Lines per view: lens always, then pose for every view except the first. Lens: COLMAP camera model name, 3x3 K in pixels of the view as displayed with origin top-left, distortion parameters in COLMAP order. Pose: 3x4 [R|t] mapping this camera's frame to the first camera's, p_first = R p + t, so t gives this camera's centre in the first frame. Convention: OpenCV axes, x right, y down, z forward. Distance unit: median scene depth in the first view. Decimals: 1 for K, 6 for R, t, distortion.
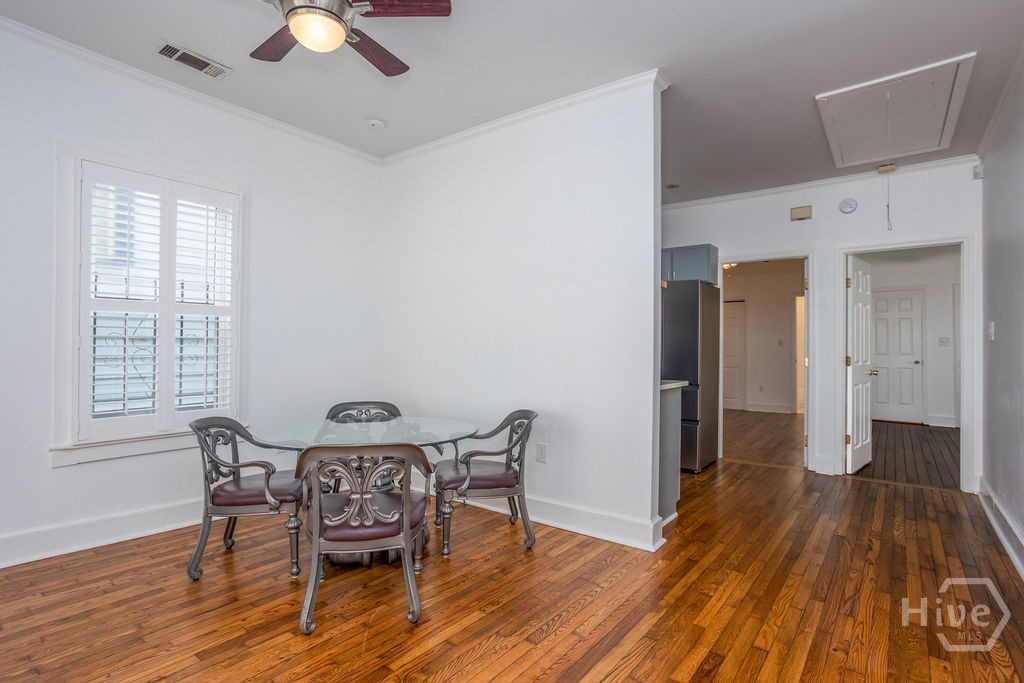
lens RADIAL K [[504.5, 0, 514.0], [0, 504.5, 348.3], [0, 0, 1]] dist [0.000283, 0.000763]
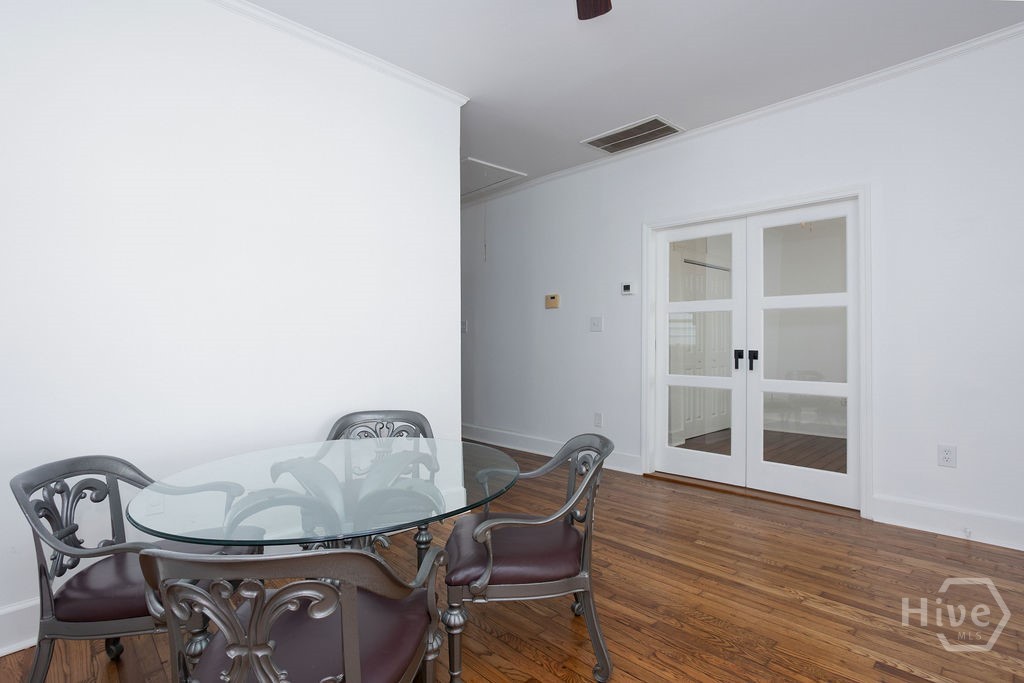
lens RADIAL K [[504.5, 0, 514.0], [0, 504.5, 341.2], [0, 0, 1]] dist [0.000283, 0.000763]
pose [[0.991613, -0.008359, -0.128970, 0.006488], [0.007685, 0.999954, -0.005722, 0.003289], [0.129012, 0.004683, 0.991632, 0.463184]]
